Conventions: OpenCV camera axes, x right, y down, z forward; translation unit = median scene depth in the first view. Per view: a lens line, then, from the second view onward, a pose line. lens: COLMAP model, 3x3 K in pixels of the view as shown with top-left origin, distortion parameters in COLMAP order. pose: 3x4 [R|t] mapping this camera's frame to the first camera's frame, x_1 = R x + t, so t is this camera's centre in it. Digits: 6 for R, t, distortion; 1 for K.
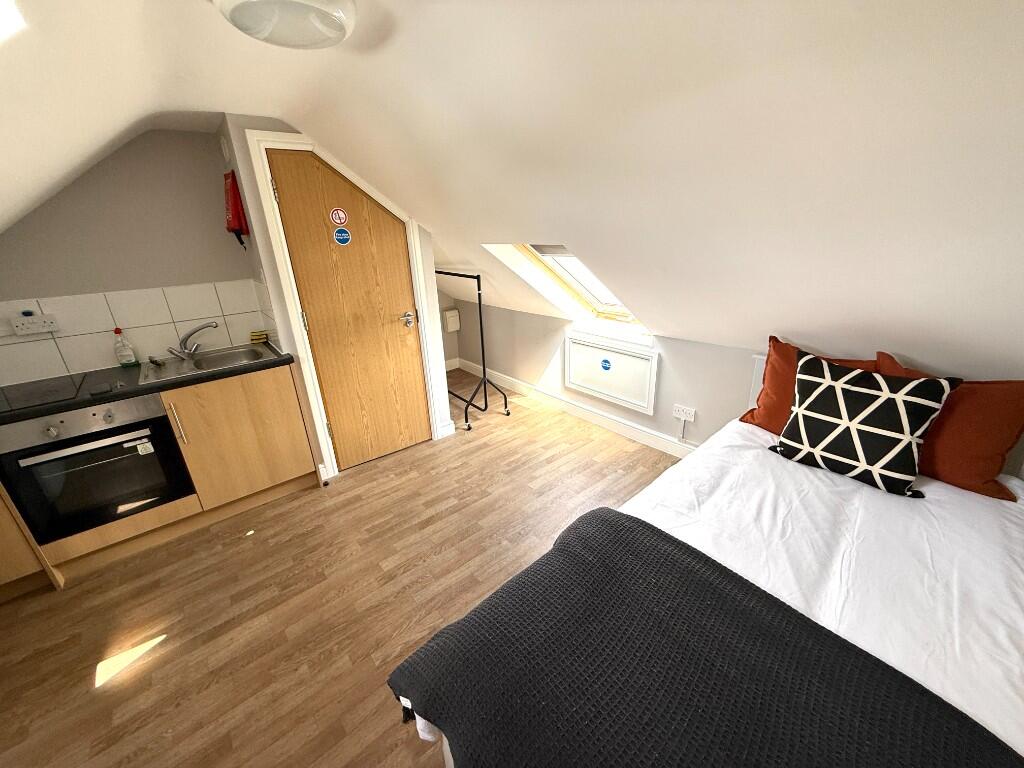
lens RADIAL K [[406.0, 0, 509.3], [0, 406.0, 388.3], [0, 0, 1]] dist [-0.000383, 0.000148]
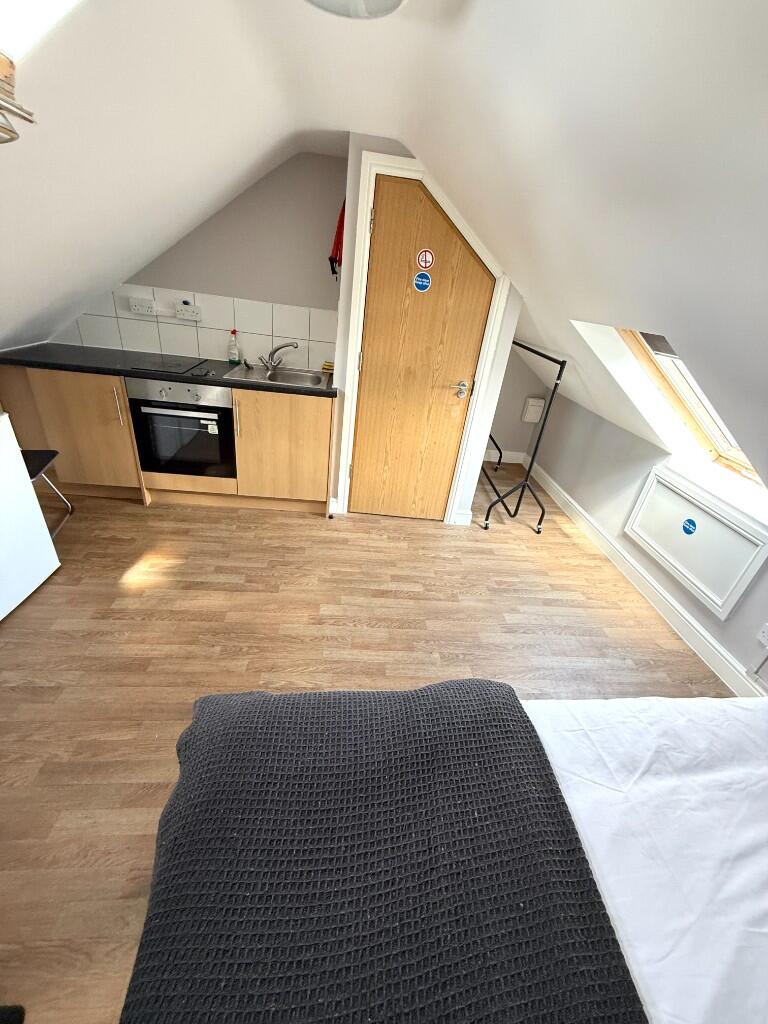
lens RADIAL K [[406.0, 0, 384.0], [0, 406.0, 512.0], [0, 0, 1]] dist [-0.000383, 0.000148]
pose [[0.799959, 0.403044, -0.444547, 0.160084], [-0.353646, 0.915177, 0.193352, -0.040852], [0.484768, 0.002538, 0.874639, 0.149804]]
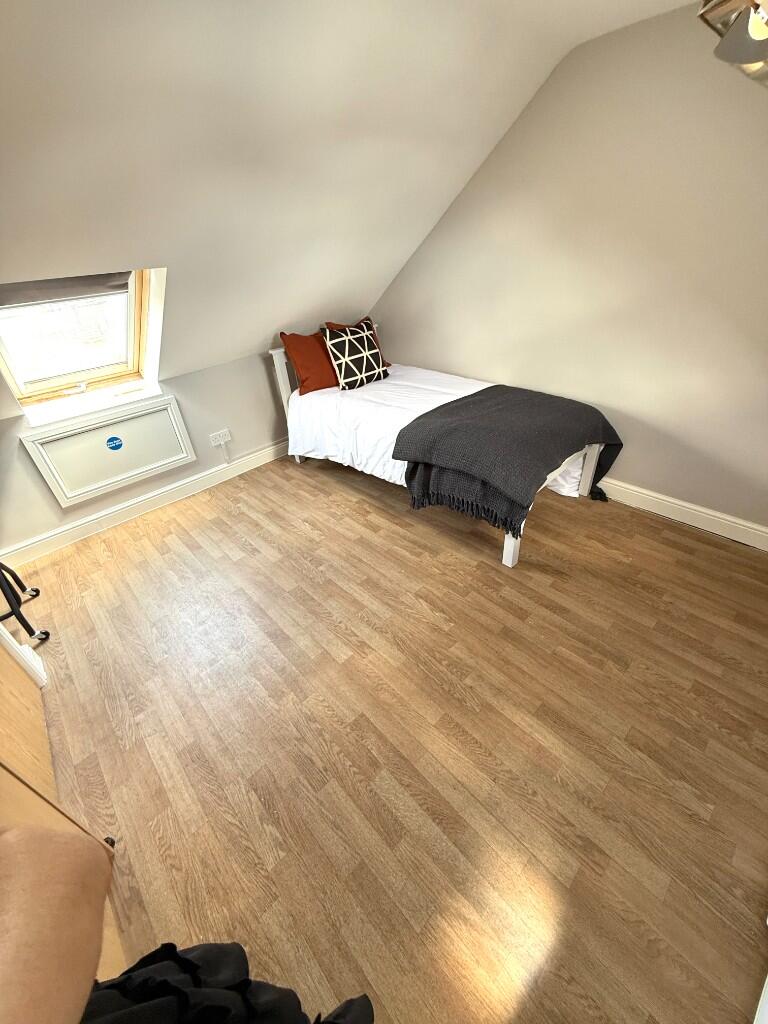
lens RADIAL K [[406.0, 0, 384.0], [0, 406.0, 512.0], [0, 0, 1]] dist [-0.000383, 0.000148]
pose [[-0.063262, -0.517921, 0.853086, -0.800765], [0.432775, 0.756009, 0.491076, -0.168146], [-0.899279, 0.400261, 0.176317, 0.579635]]
